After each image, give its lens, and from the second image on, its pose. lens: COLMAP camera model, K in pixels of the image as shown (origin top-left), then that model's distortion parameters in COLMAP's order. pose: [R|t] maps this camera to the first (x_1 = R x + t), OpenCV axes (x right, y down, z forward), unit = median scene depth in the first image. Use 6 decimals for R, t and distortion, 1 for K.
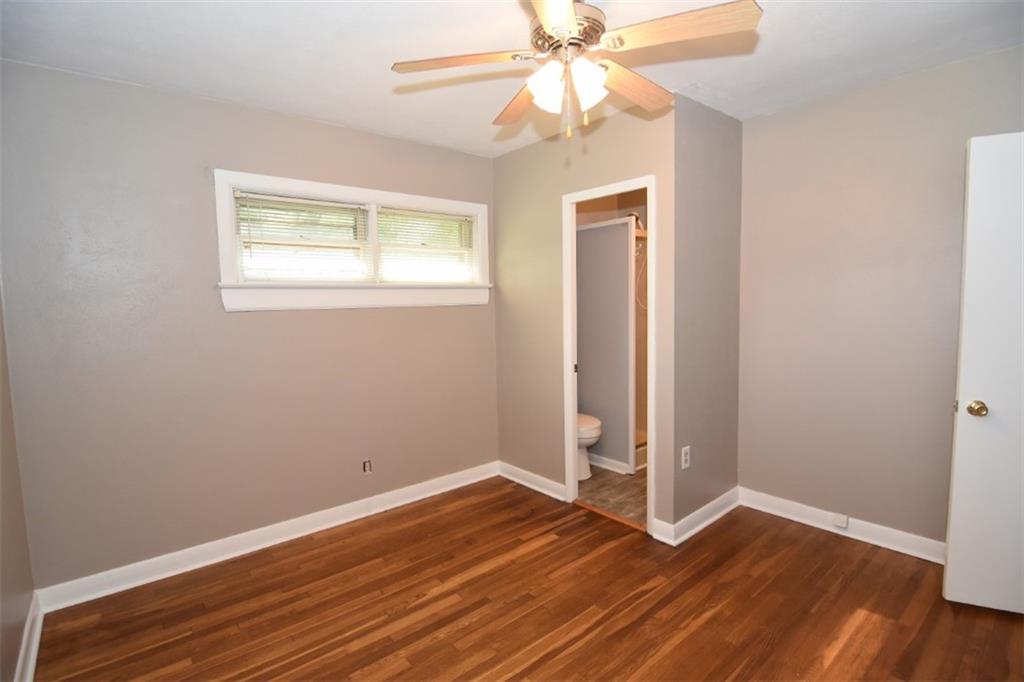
lens RADIAL K [[489.8, 0, 515.8], [0, 489.8, 339.7], [0, 0, 1]] dist [-0.010388, -0.007387]
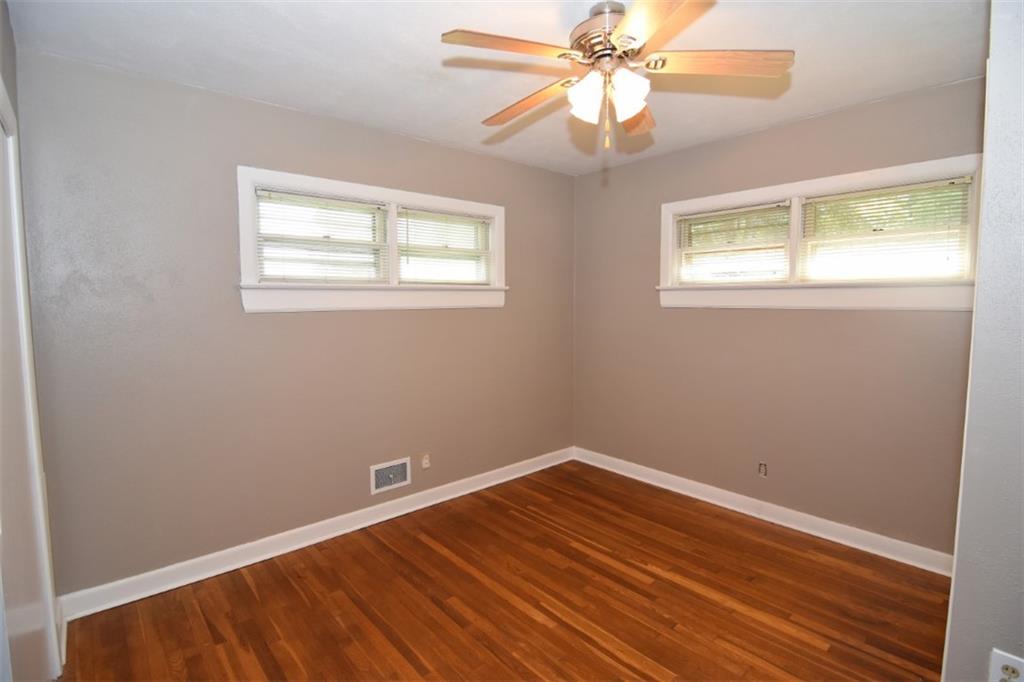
lens RADIAL K [[489.8, 0, 518.4], [0, 489.8, 345.4], [0, 0, 1]] dist [-0.010388, -0.007387]
pose [[0.030849, 0.114809, -0.992908, 0.790285], [-0.078493, 0.990592, 0.112102, -0.076052], [0.996437, 0.074478, 0.039571, 0.565315]]
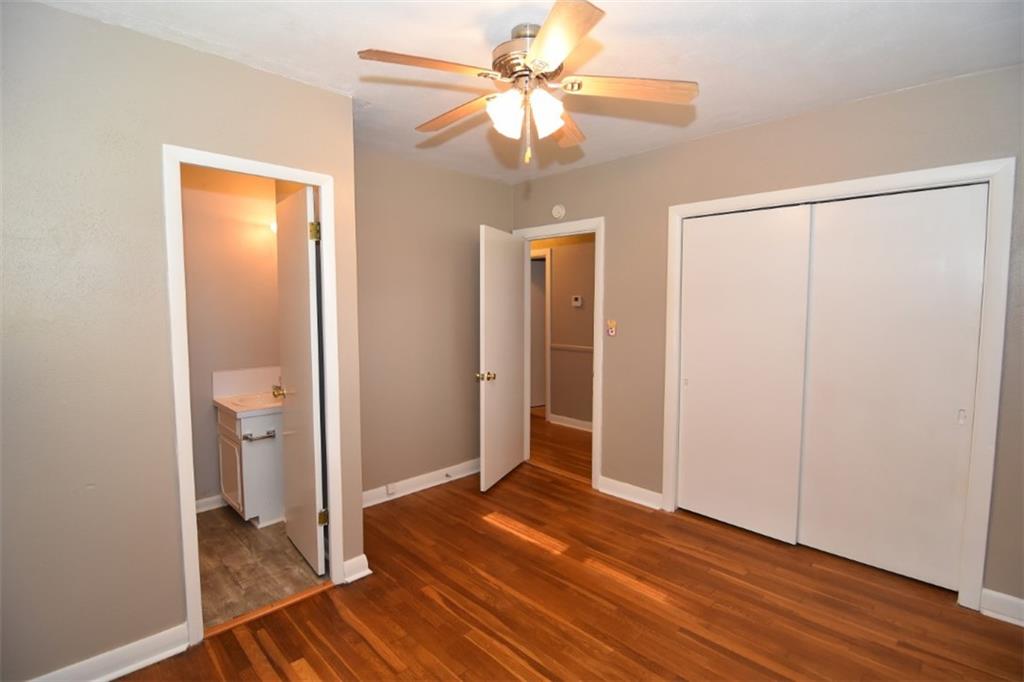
lens RADIAL K [[489.8, 0, 515.0], [0, 489.8, 343.3], [0, 0, 1]] dist [-0.010388, -0.007387]
pose [[-0.066571, -0.059981, 0.995977, -0.661104], [0.084507, 0.994266, 0.065527, -0.068790], [-0.994197, 0.088529, -0.061120, 0.784629]]
